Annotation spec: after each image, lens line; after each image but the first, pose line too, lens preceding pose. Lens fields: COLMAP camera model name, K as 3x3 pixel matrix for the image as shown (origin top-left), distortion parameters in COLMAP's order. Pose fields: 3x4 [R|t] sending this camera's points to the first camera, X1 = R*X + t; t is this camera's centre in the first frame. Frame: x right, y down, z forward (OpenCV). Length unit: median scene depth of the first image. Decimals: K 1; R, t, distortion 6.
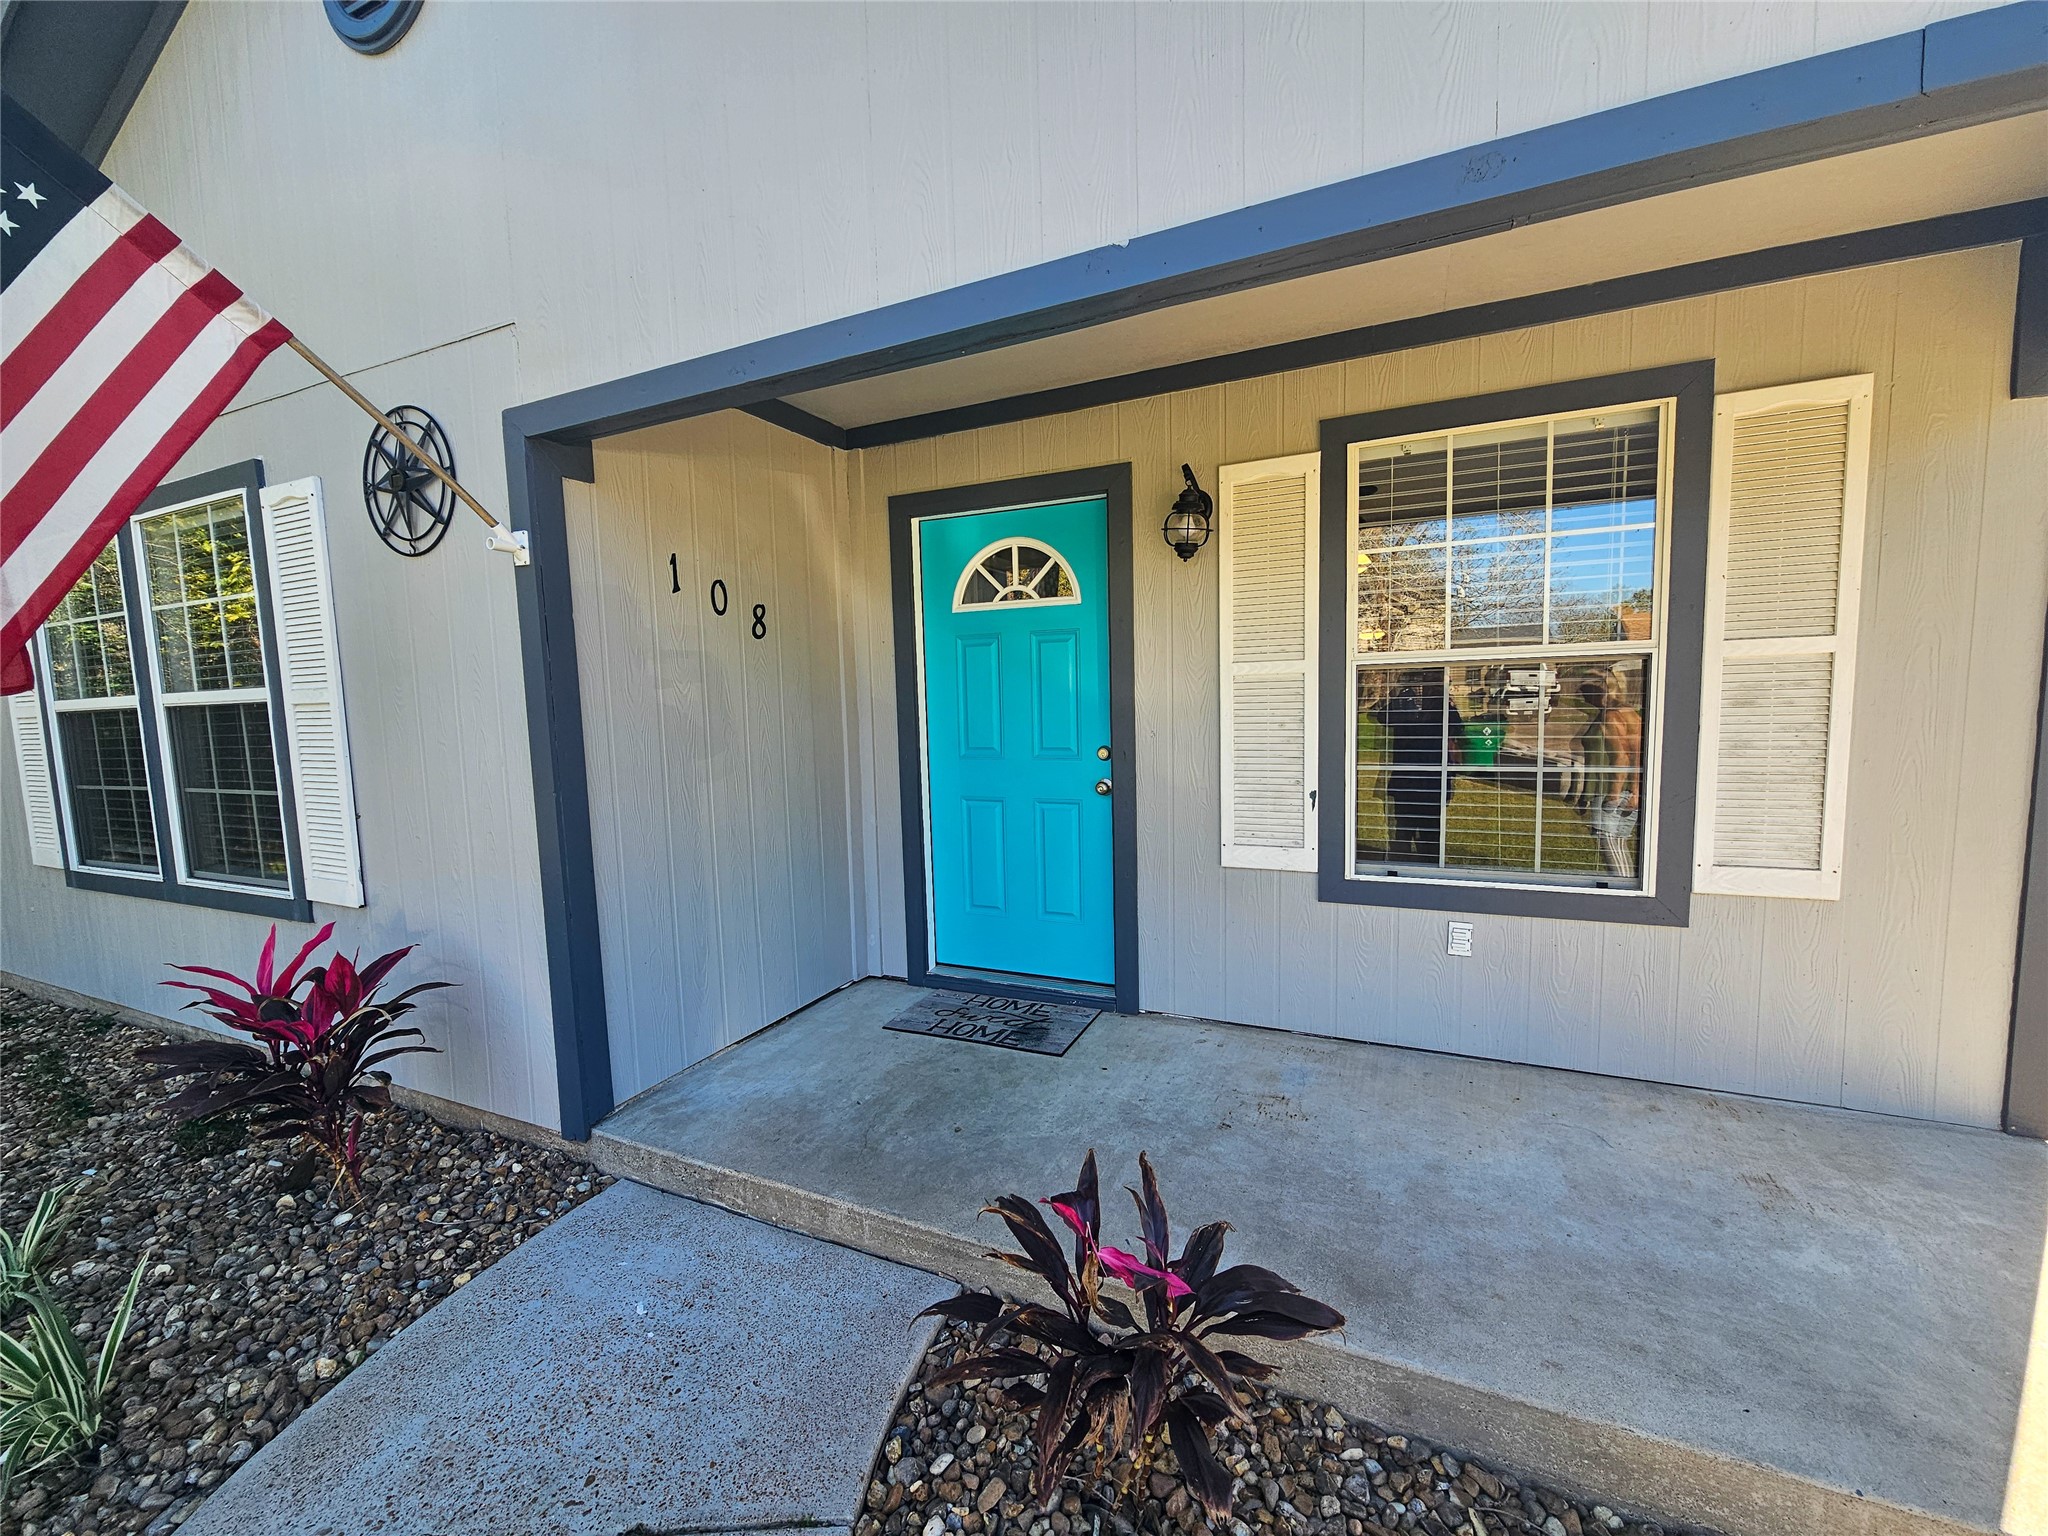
lens RADIAL K [[844.0, 0, 1026.8], [0, 844.0, 774.7], [0, 0, 1]] dist [-0.000273, 0.000075]
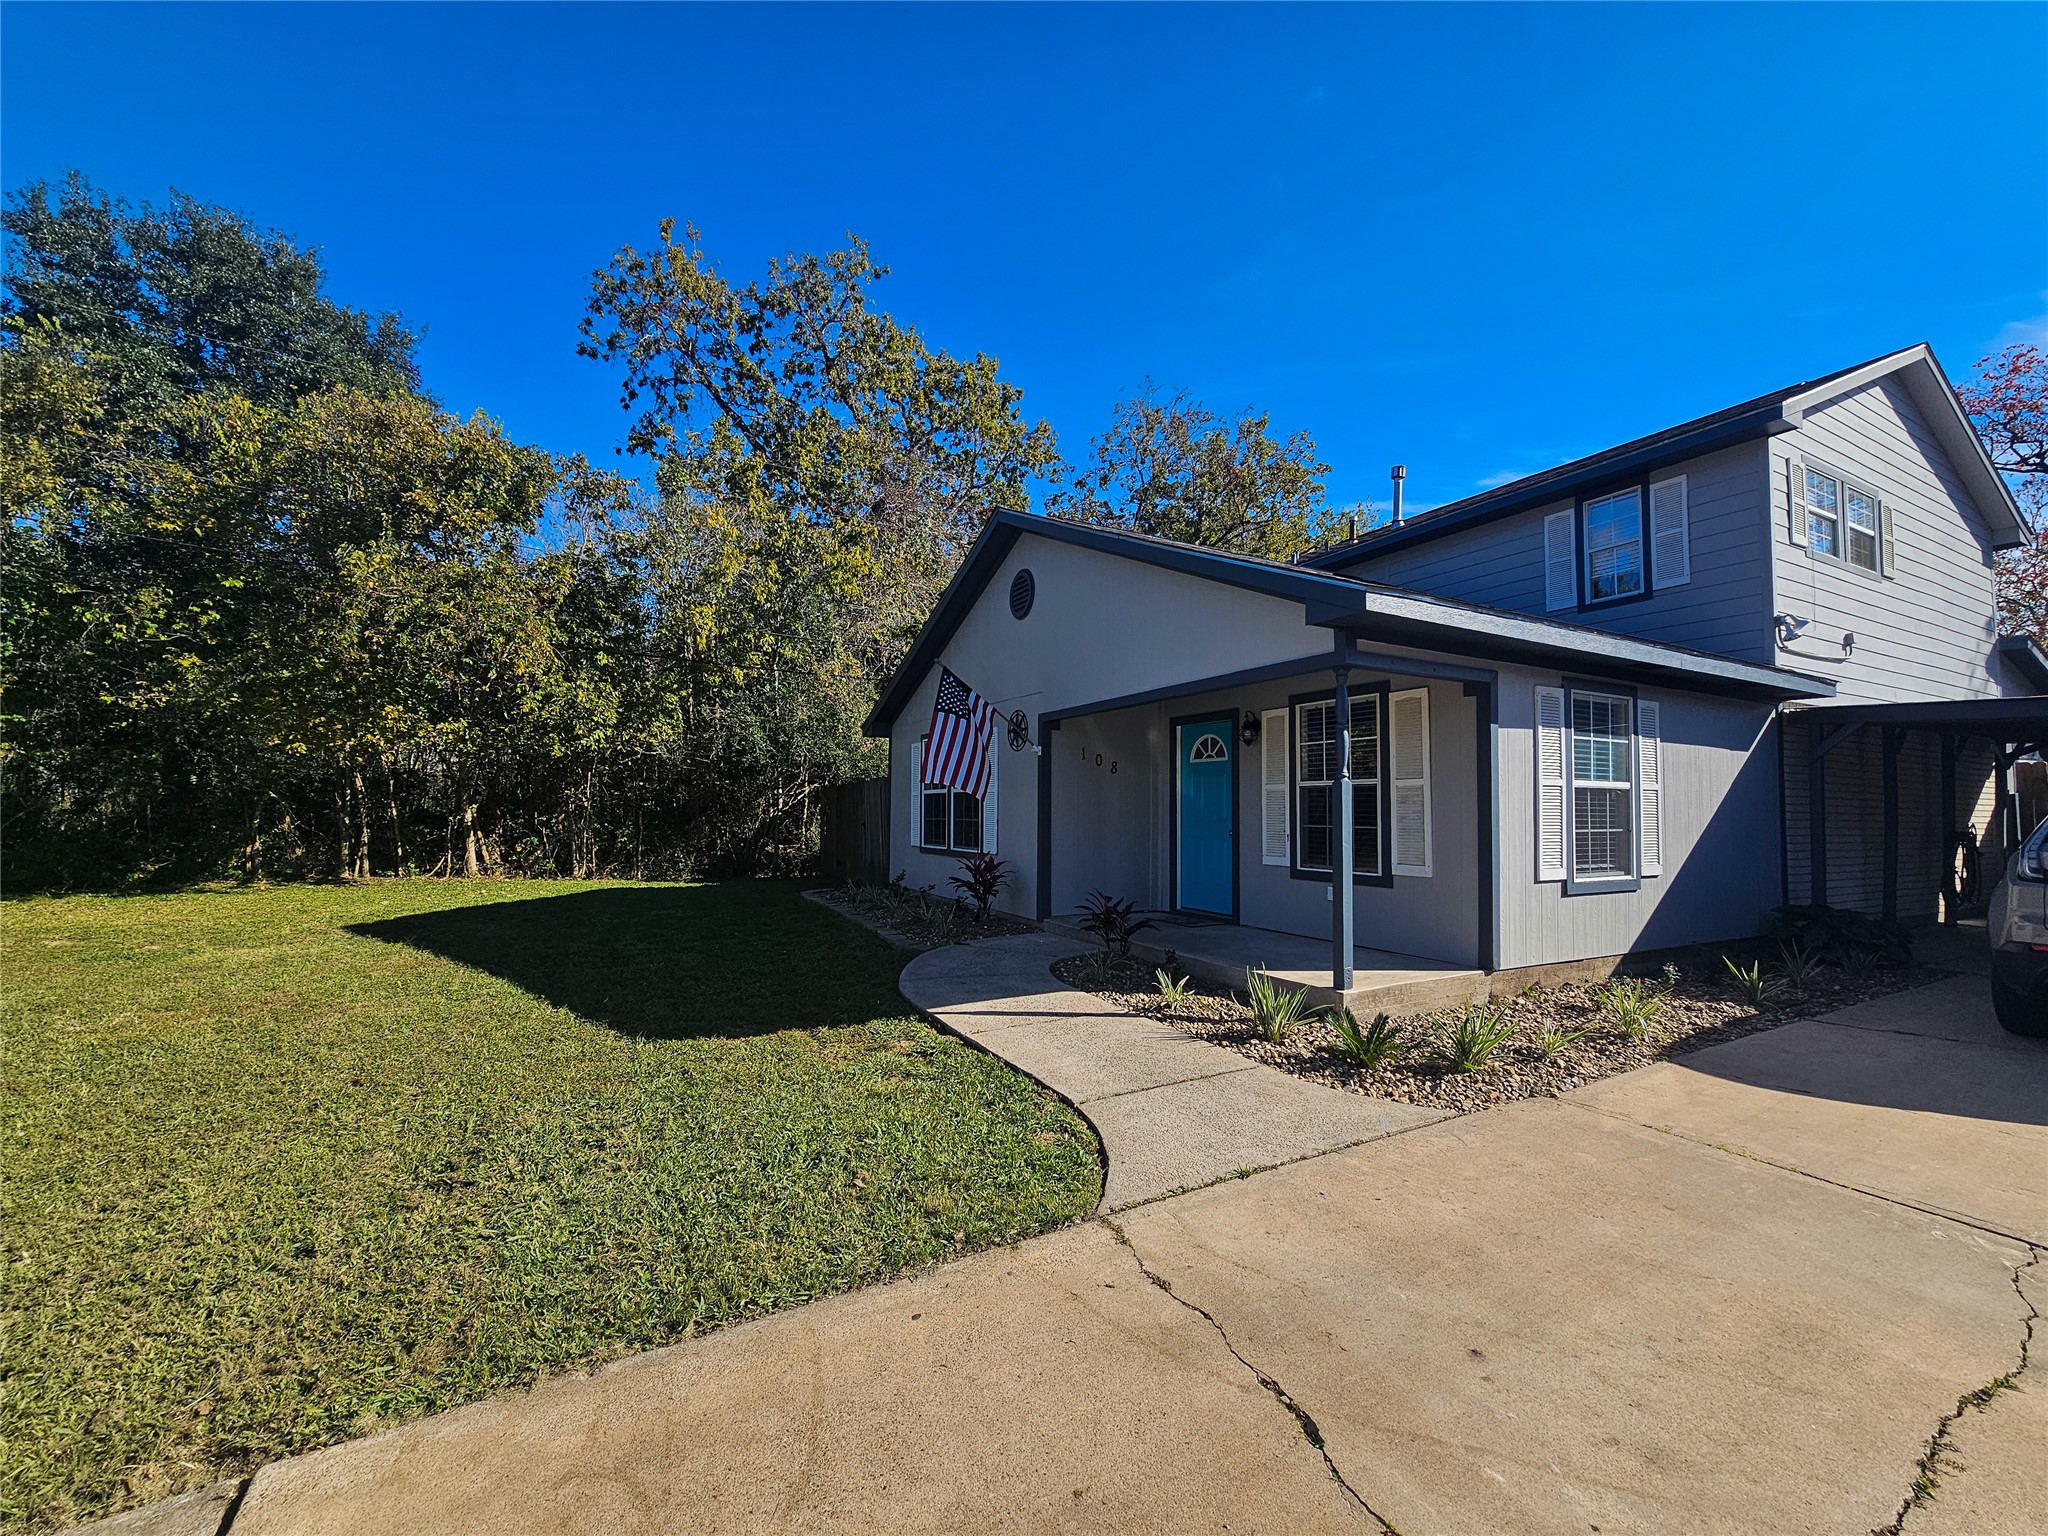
lens RADIAL K [[828.5, 0, 1035.8], [0, 828.5, 774.3], [0, 0, 1]] dist [0.013716, 0.000074]
pose [[0.808186, 0.007991, -0.588873, 1.272632], [-0.086873, 0.990587, -0.105785, 0.181648], [0.582485, 0.136651, 0.801273, -1.585629]]
